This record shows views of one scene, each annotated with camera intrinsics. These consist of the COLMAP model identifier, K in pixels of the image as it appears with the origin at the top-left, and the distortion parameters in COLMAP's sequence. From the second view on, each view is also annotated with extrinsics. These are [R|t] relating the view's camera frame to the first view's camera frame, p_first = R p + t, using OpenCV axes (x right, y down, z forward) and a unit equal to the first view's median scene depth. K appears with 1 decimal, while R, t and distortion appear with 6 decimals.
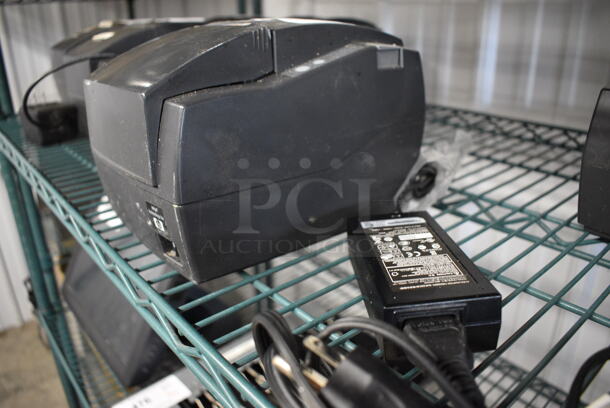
lens RADIAL K [[472.7, 0, 305.0], [0, 472.7, 204.0], [0, 0, 1]] dist [-0.049873, -0.002008]
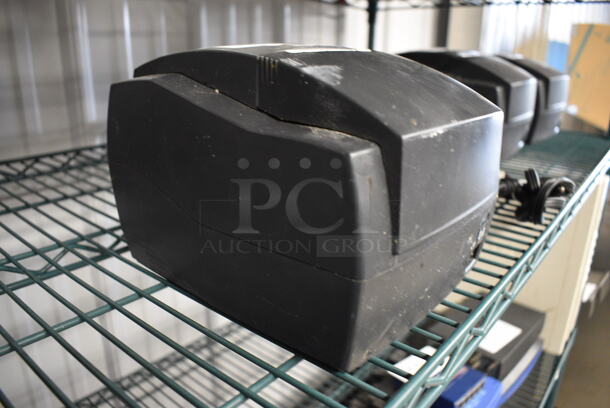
lens RADIAL K [[472.7, 0, 305.0], [0, 472.7, 204.0], [0, 0, 1]] dist [-0.049873, -0.002008]
pose [[-0.145391, -0.304940, 0.941208, -0.522944], [0.368962, 0.865979, 0.337561, -0.213956], [-0.918003, 0.396348, -0.013395, 0.575323]]
